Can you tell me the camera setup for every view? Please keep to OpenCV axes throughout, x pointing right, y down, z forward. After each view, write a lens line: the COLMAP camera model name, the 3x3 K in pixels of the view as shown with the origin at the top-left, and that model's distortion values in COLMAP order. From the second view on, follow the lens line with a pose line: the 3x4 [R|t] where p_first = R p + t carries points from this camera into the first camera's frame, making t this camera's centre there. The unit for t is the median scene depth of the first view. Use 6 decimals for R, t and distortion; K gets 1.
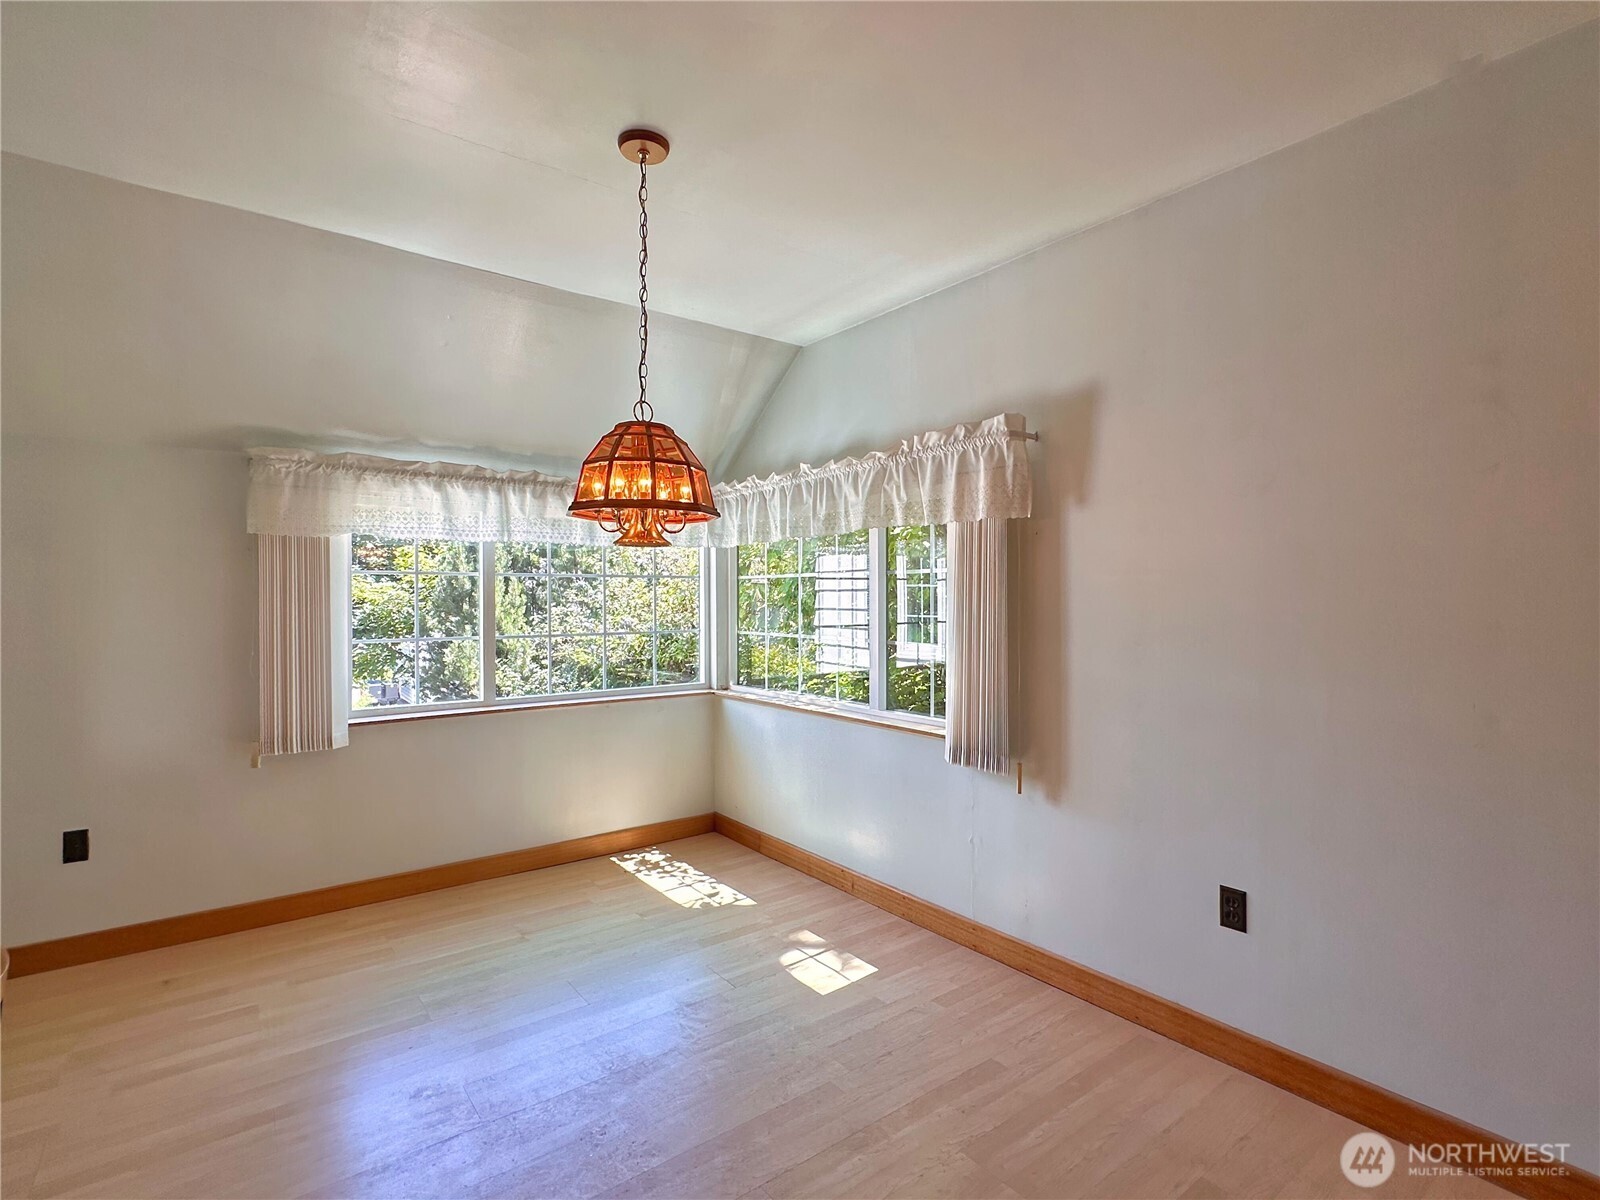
lens RADIAL K [[785.6, 0, 800.0], [0, 785.6, 600.0], [0, 0, 1]] dist [-0.000736, -0.000236]
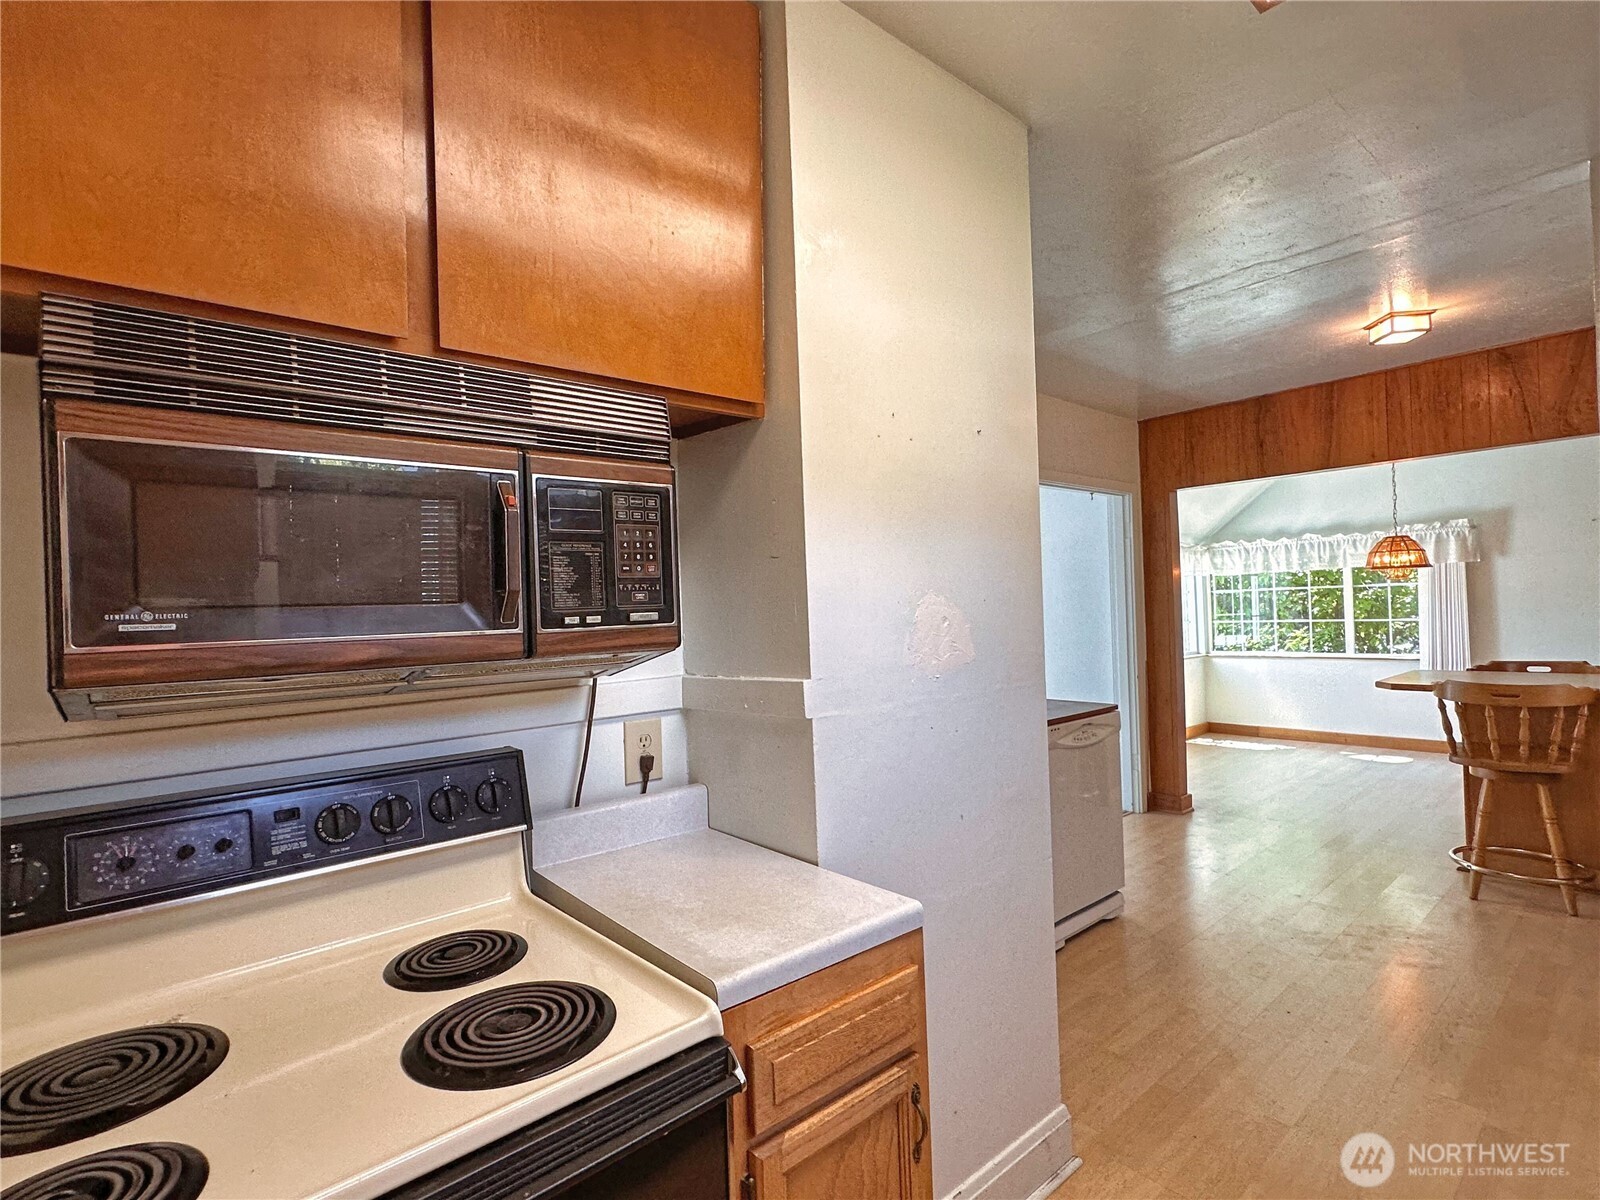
lens RADIAL K [[785.6, 0, 800.0], [0, 785.6, 600.0], [0, 0, 1]] dist [-0.000736, -0.000236]
pose [[0.996958, -0.041787, 0.065798, -1.531989], [0.042757, 0.998996, -0.013408, -0.036096], [-0.065171, 0.016180, 0.997743, -0.984547]]
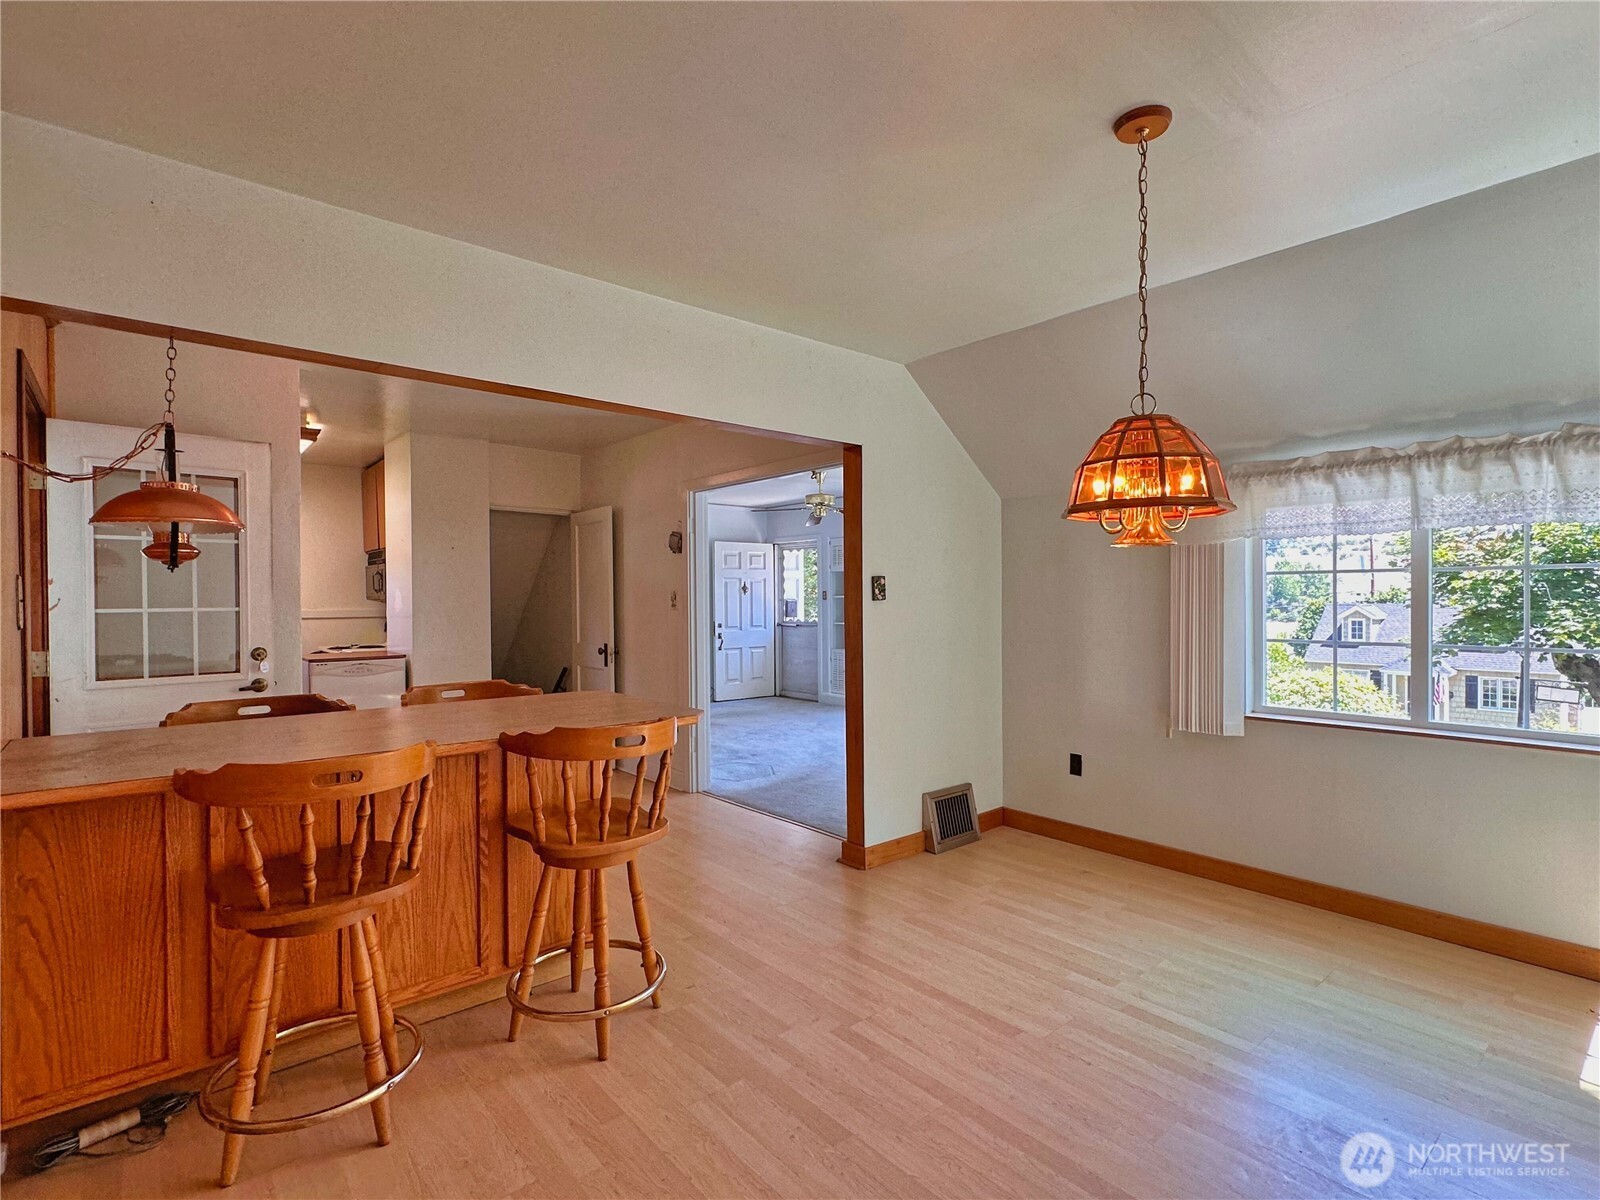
lens RADIAL K [[785.6, 0, 800.0], [0, 785.6, 600.0], [0, 0, 1]] dist [-0.000736, -0.000236]
pose [[0.051396, 0.003263, -0.998673, 0.466904], [-0.002337, 0.999992, 0.003147, -0.002039], [0.998676, 0.002172, 0.051403, 0.345471]]
